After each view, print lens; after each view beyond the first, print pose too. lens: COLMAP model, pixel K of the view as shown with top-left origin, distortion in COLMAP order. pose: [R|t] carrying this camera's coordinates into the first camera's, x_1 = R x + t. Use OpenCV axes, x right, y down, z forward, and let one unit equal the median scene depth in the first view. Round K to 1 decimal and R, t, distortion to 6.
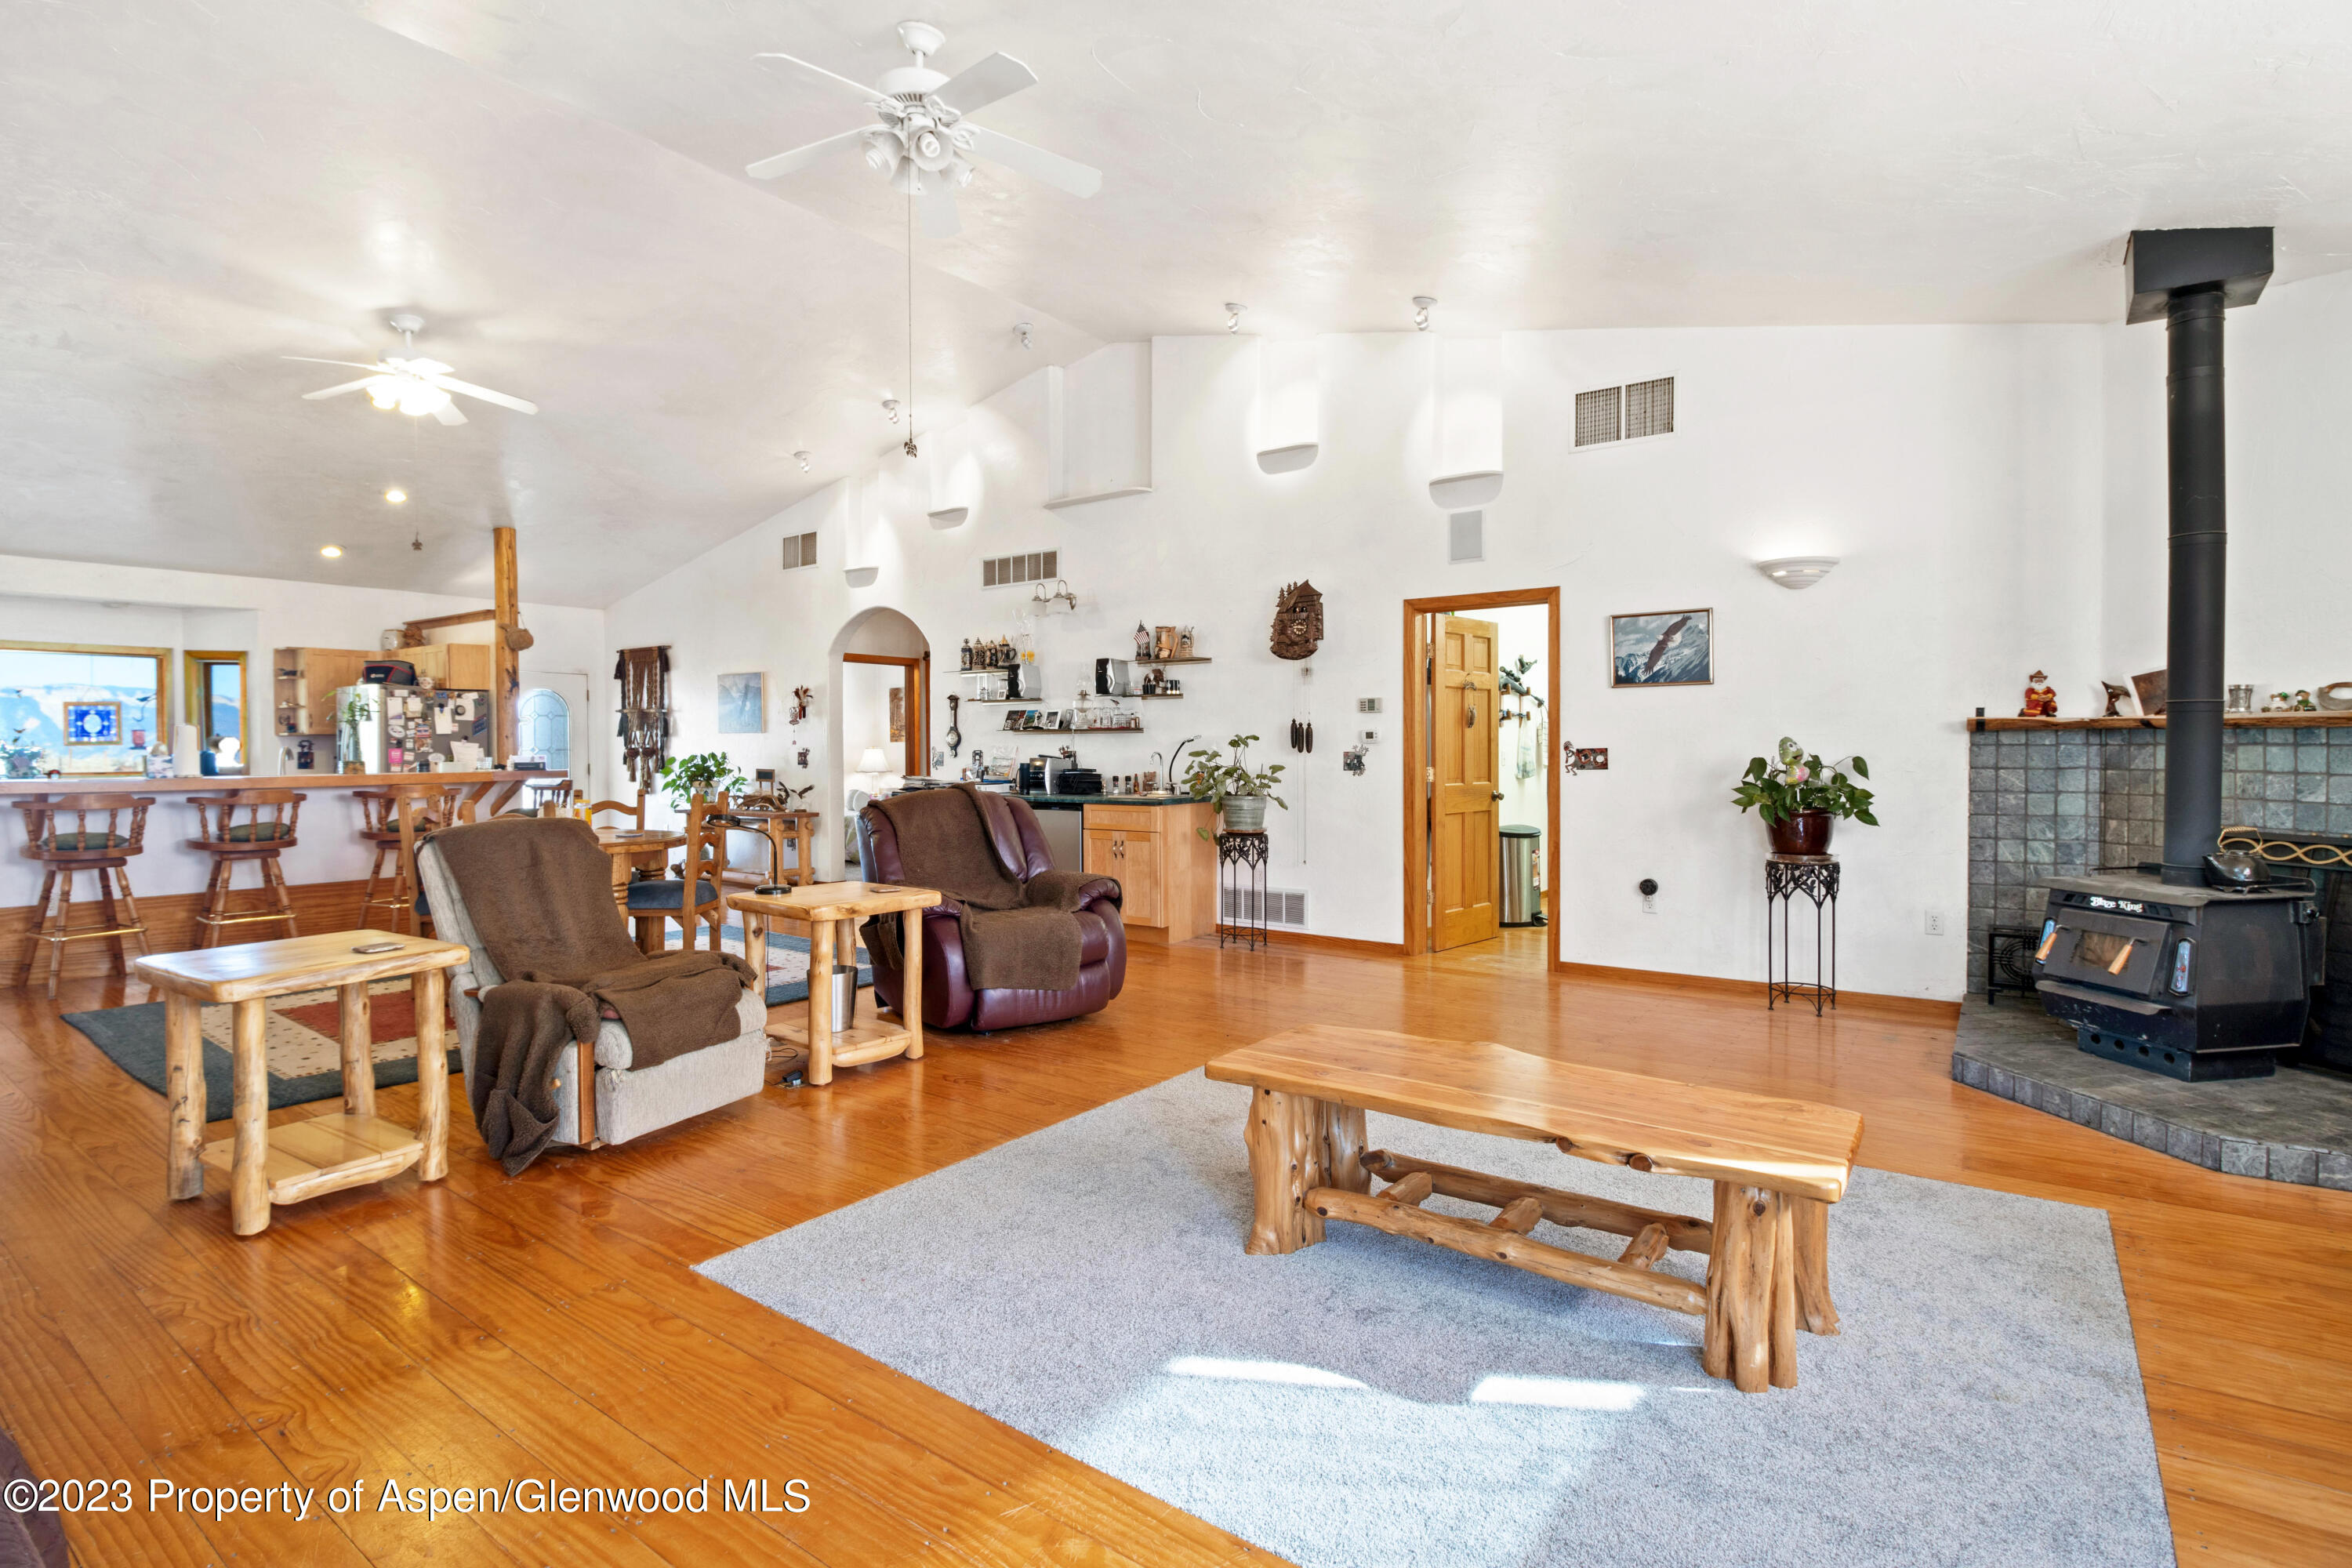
lens RADIAL K [[1133.8, 0, 1176.0], [0, 1133.8, 784.0], [0, 0, 1]] dist [-0.024909, -0.000191]
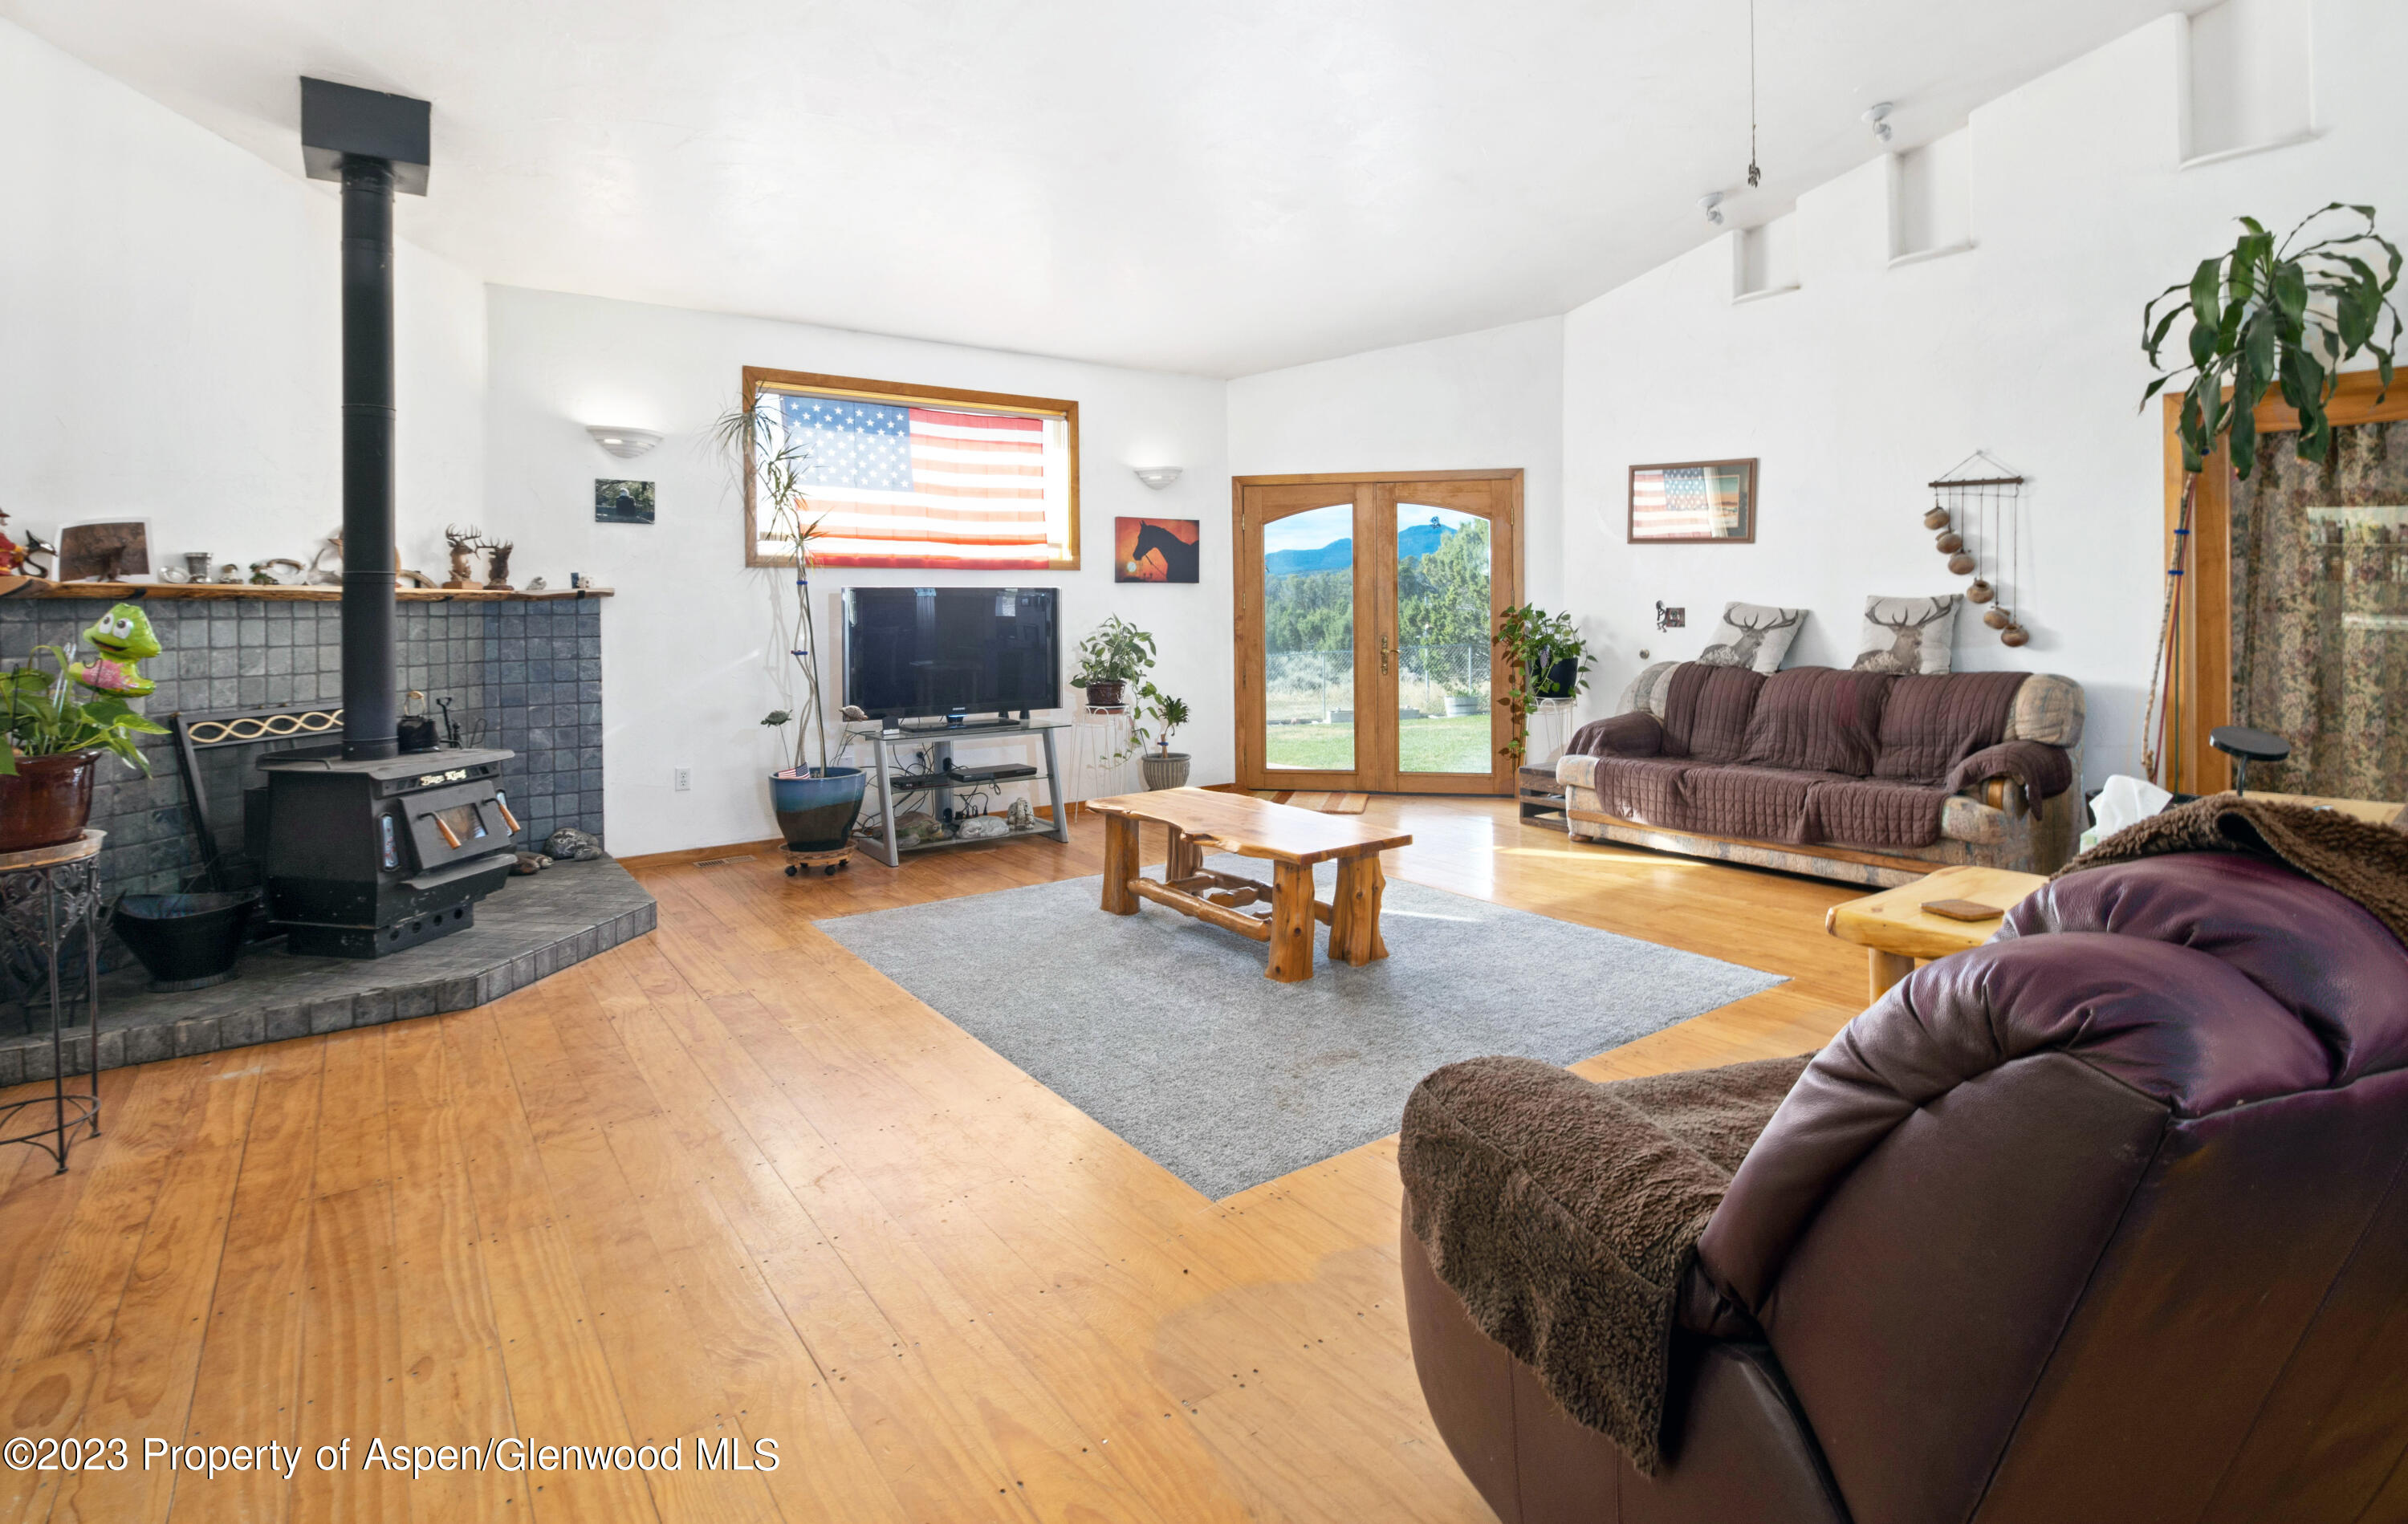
lens RADIAL K [[1165.4, 0, 1210.4], [0, 1165.4, 609.7], [0, 0, 1]] dist [0.002372, 0.000306]
pose [[-0.954051, 0.012017, 0.299403, -0.088393], [0.024234, 0.999017, 0.037124, -0.048028], [-0.298663, 0.042674, -0.953404, 1.366273]]
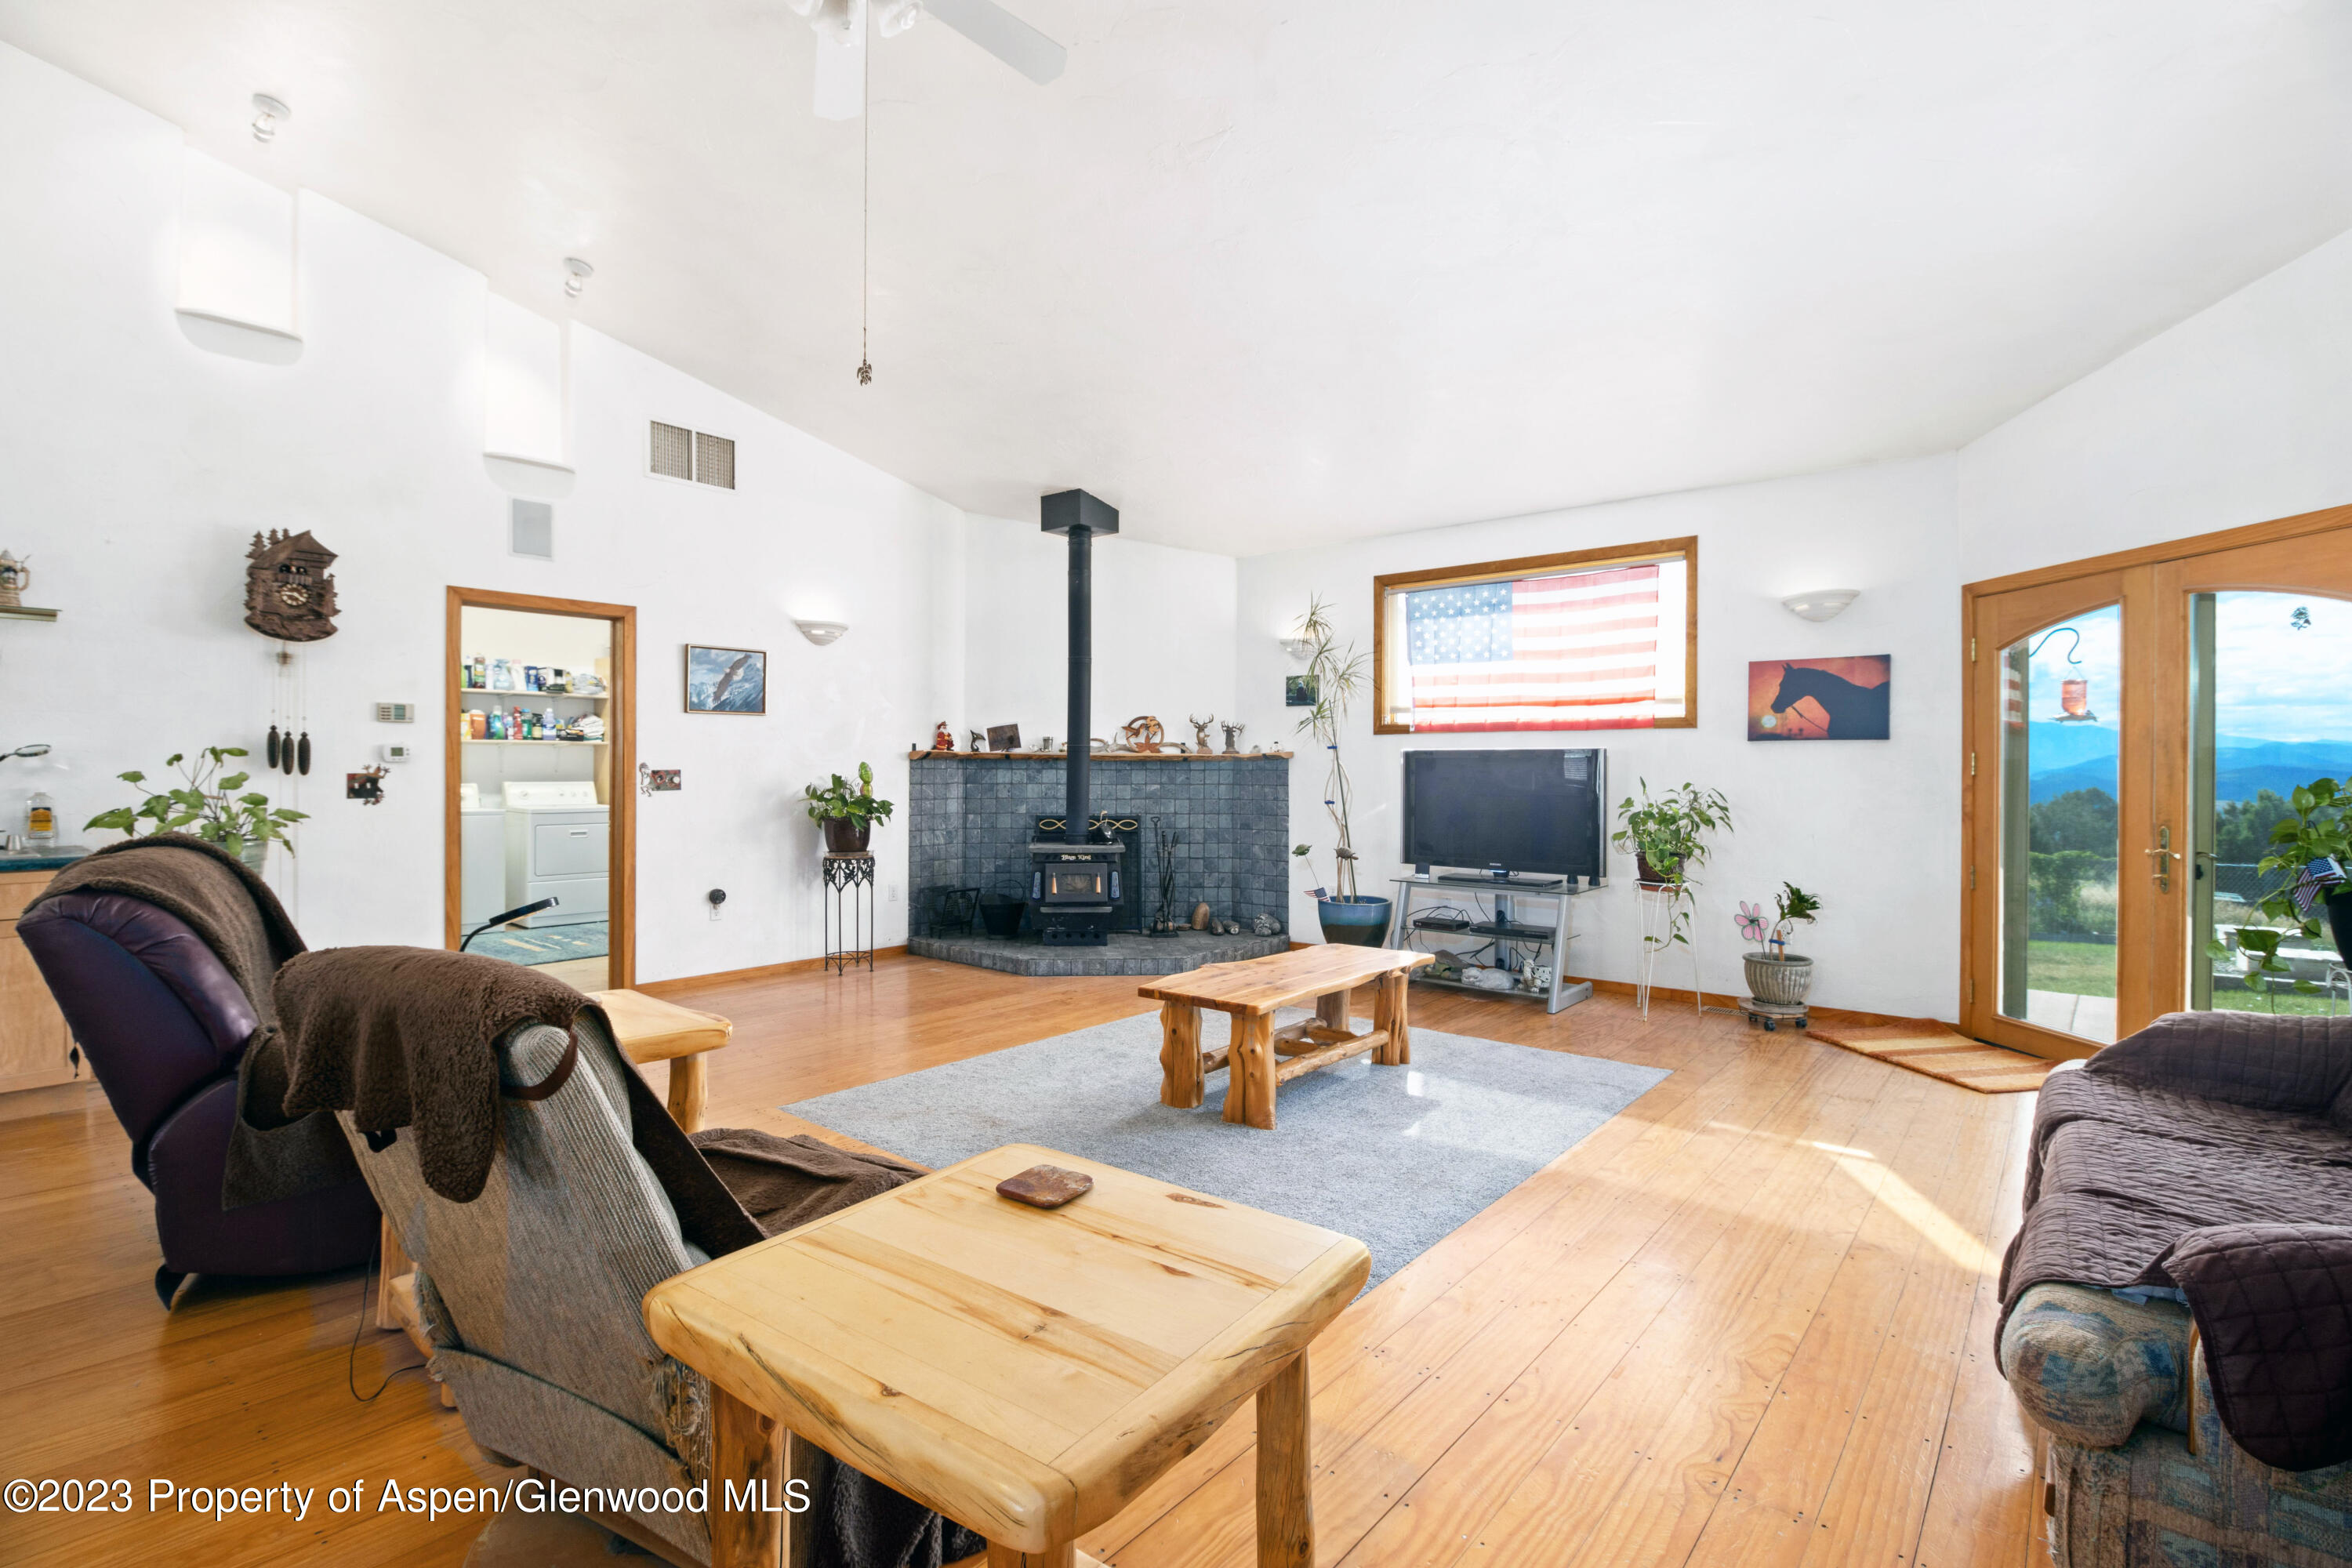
lens RADIAL K [[1105.5, 0, 1176.0], [0, 1105.5, 784.0], [0, 0, 1]] dist [0.000004, 0.000105]
pose [[0.065207, -0.007252, 0.997845, -0.712449], [0.030838, 0.999511, 0.005249, -0.011188], [-0.997395, 0.030429, 0.065399, 0.553010]]
